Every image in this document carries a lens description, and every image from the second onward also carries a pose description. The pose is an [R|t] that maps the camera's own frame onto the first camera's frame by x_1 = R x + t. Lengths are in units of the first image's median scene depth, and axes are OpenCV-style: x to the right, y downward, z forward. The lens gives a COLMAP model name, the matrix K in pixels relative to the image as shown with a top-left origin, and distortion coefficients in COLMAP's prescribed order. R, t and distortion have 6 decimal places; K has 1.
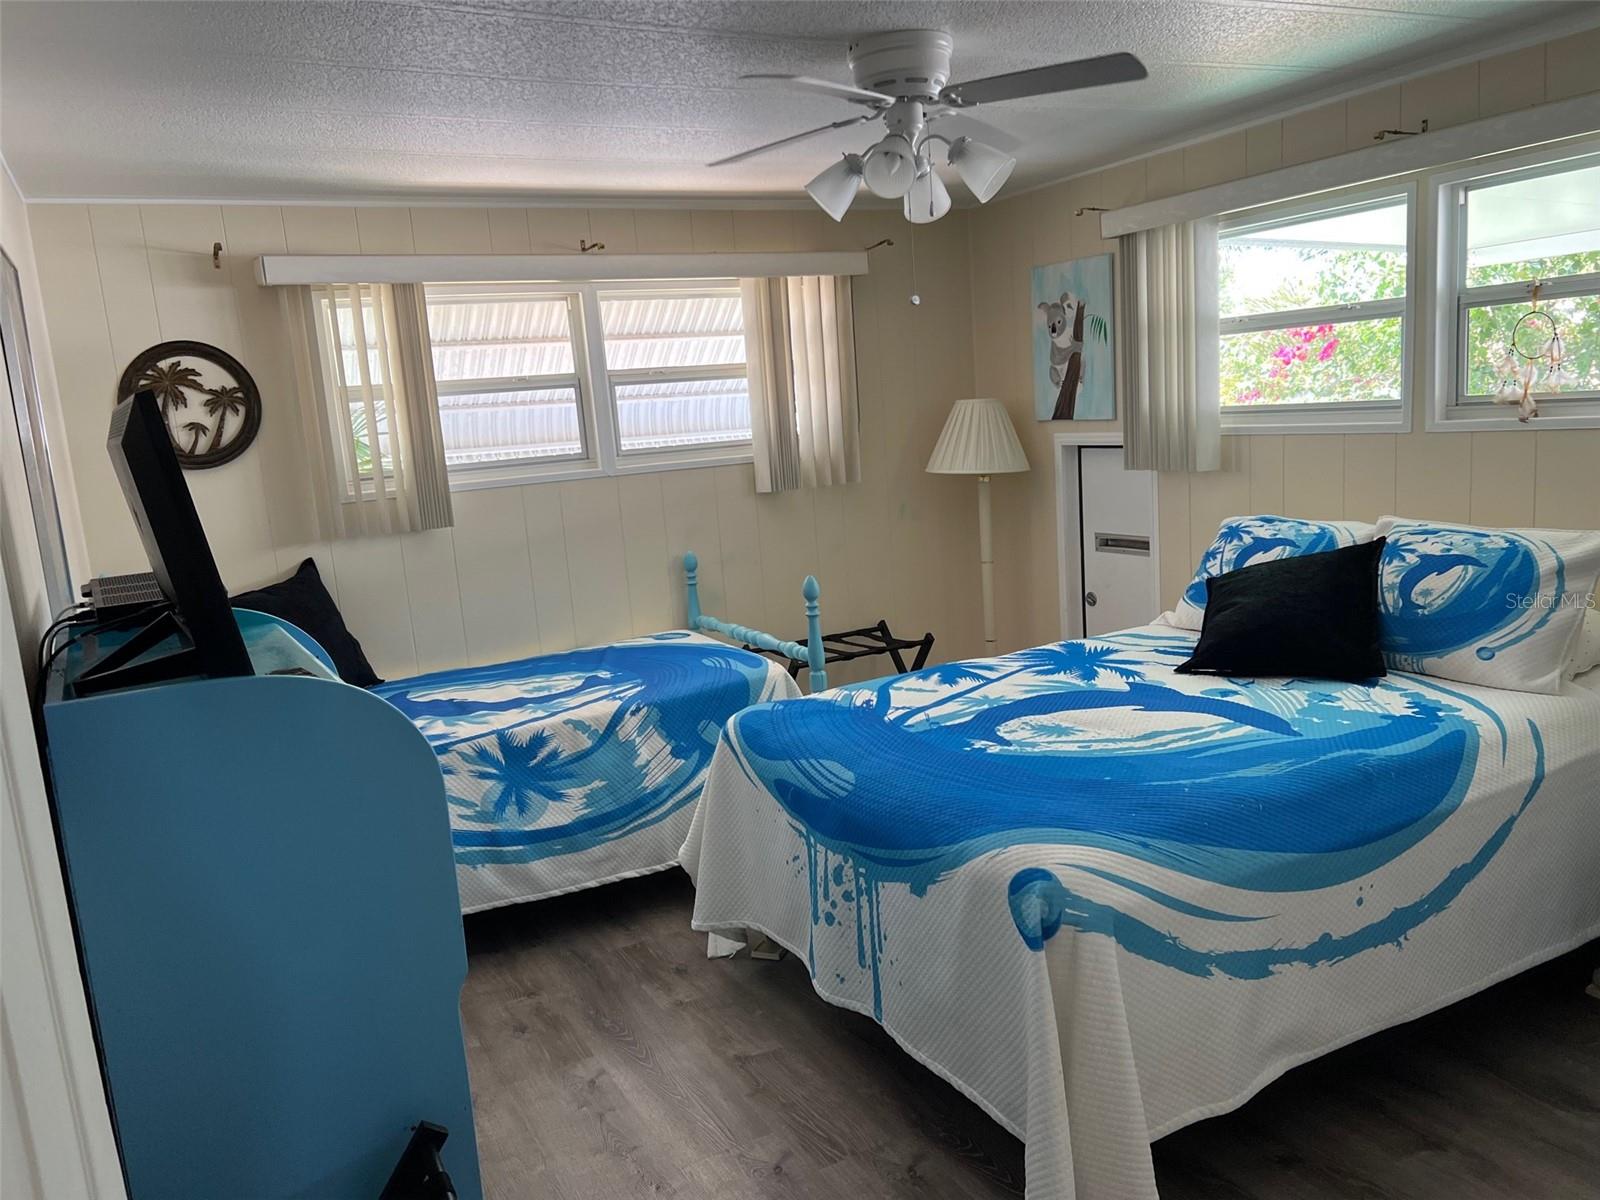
lens RADIAL K [[1221.2, 0, 809.4], [0, 1221.2, 617.0], [0, 0, 1]] dist [0.086777, -0.081114]
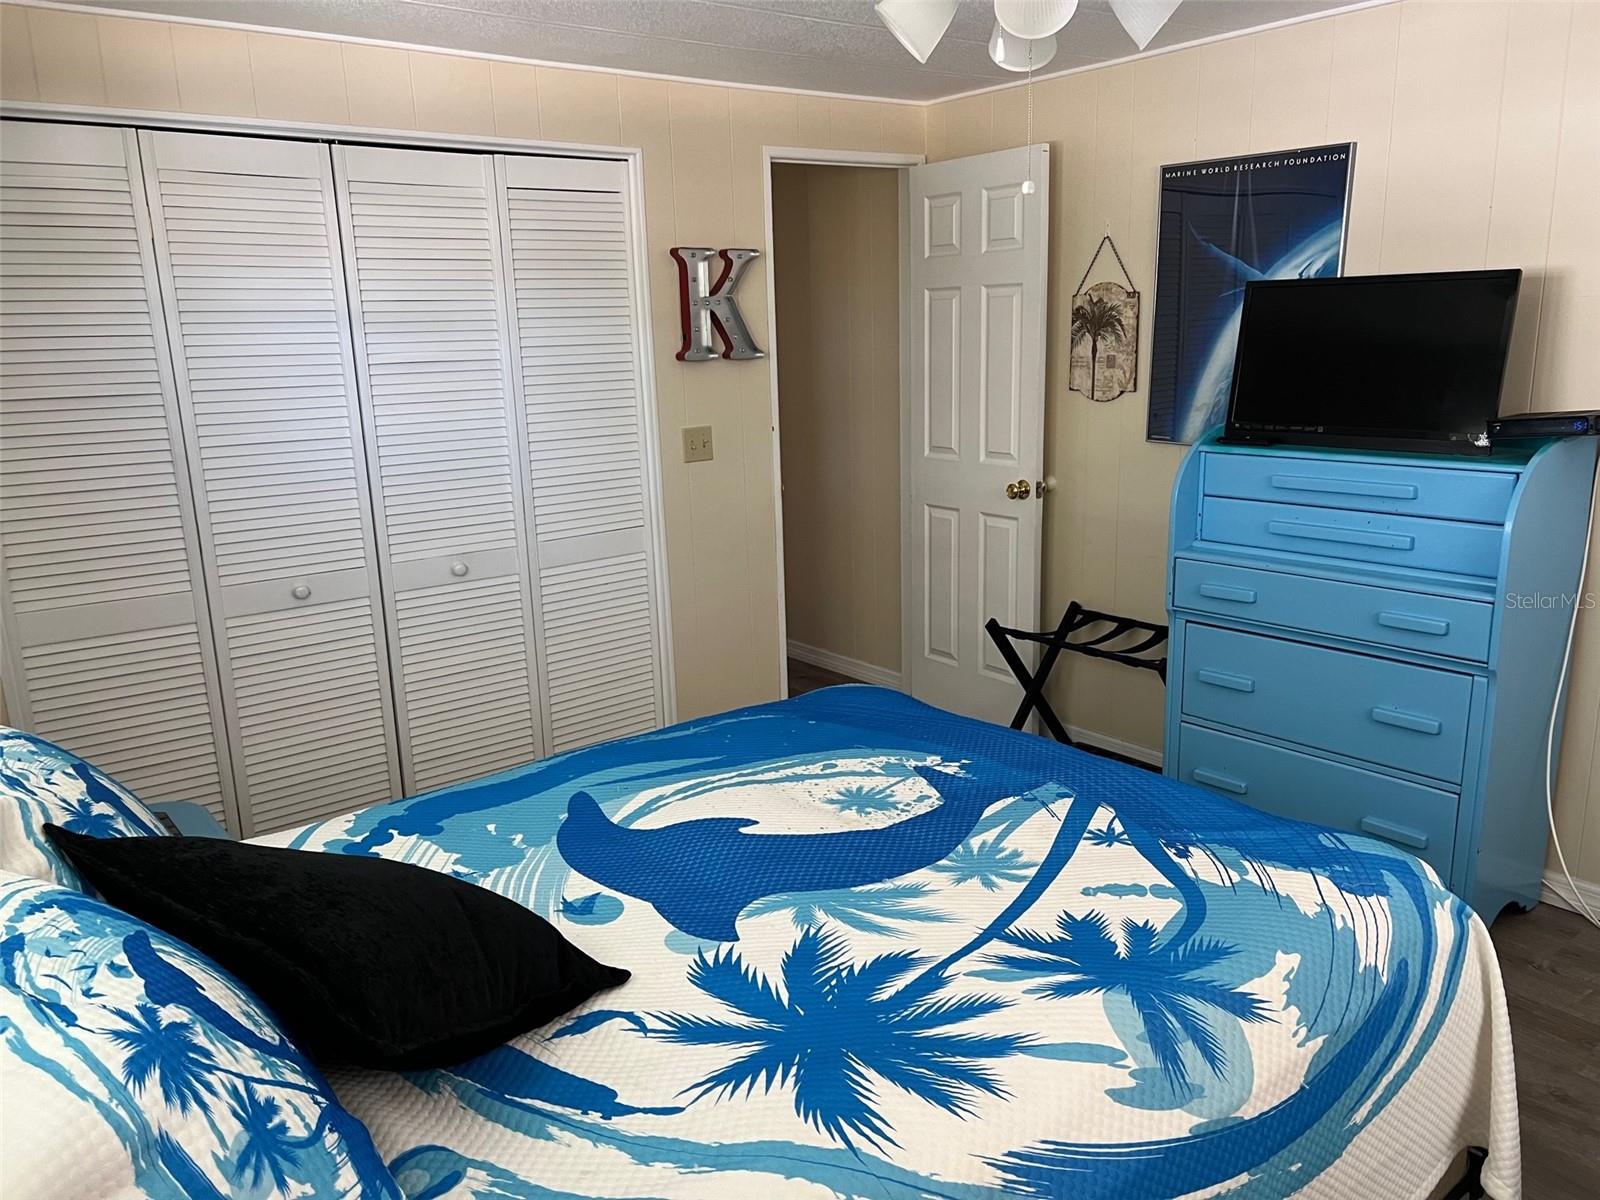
lens RADIAL K [[1221.2, 0, 809.4], [0, 1221.2, 617.0], [0, 0, 1]] dist [0.086777, -0.081114]
pose [[-0.980902, 0.136872, -0.138196, 0.296013], [0.067878, 0.906718, 0.416239, -0.297832], [0.182277, 0.398909, -0.898692, 1.493410]]
